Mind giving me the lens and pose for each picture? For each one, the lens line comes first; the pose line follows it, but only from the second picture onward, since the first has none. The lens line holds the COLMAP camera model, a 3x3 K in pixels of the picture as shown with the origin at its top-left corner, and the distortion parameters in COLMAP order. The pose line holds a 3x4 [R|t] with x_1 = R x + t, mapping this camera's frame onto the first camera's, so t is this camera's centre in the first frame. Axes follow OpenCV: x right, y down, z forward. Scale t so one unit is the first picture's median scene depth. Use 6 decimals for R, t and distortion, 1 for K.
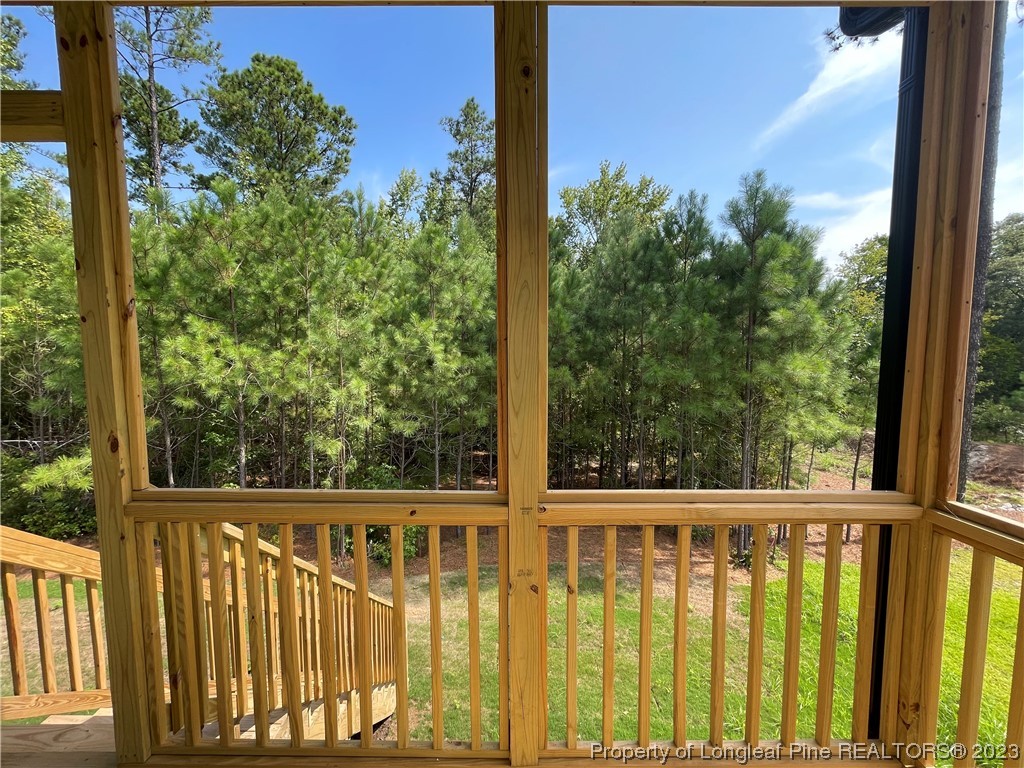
lens RADIAL K [[412.9, 0, 510.3], [0, 412.9, 383.7], [0, 0, 1]] dist [-0.001810, -0.000826]
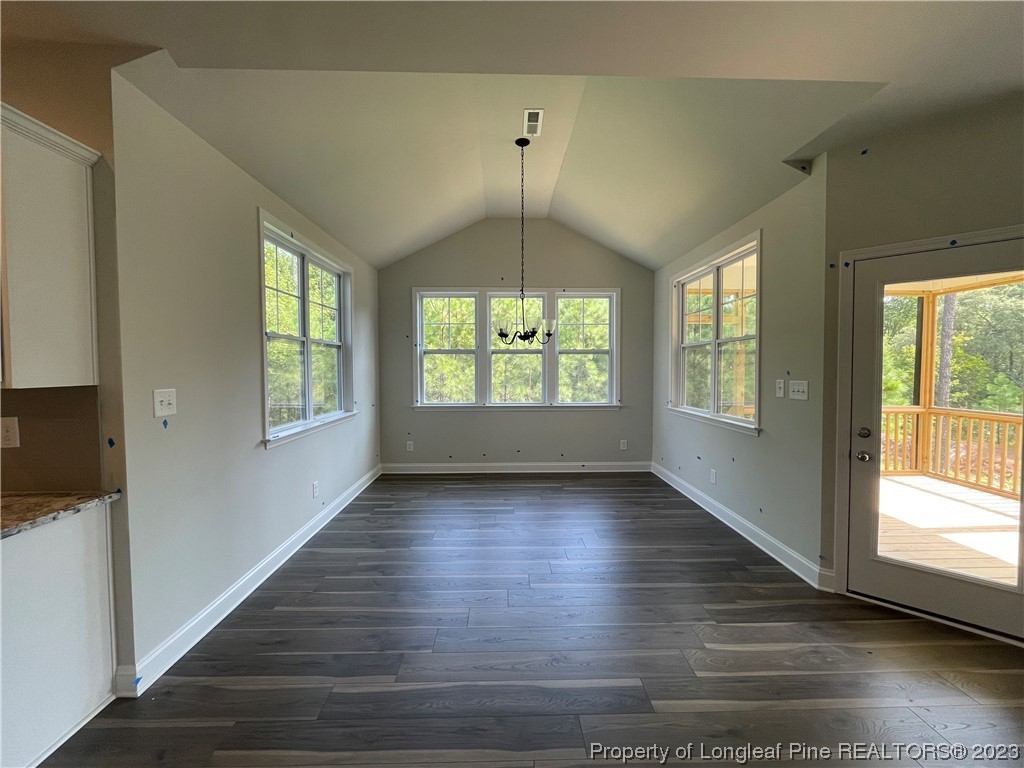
lens RADIAL K [[412.9, 0, 509.7], [0, 412.9, 383.1], [0, 0, 1]] dist [-0.001810, -0.000826]
pose [[0.999787, -0.000566, 0.020622, -0.453019], [0.001304, 0.999359, -0.035788, 0.023859], [-0.020589, 0.035808, 0.999147, -0.424265]]
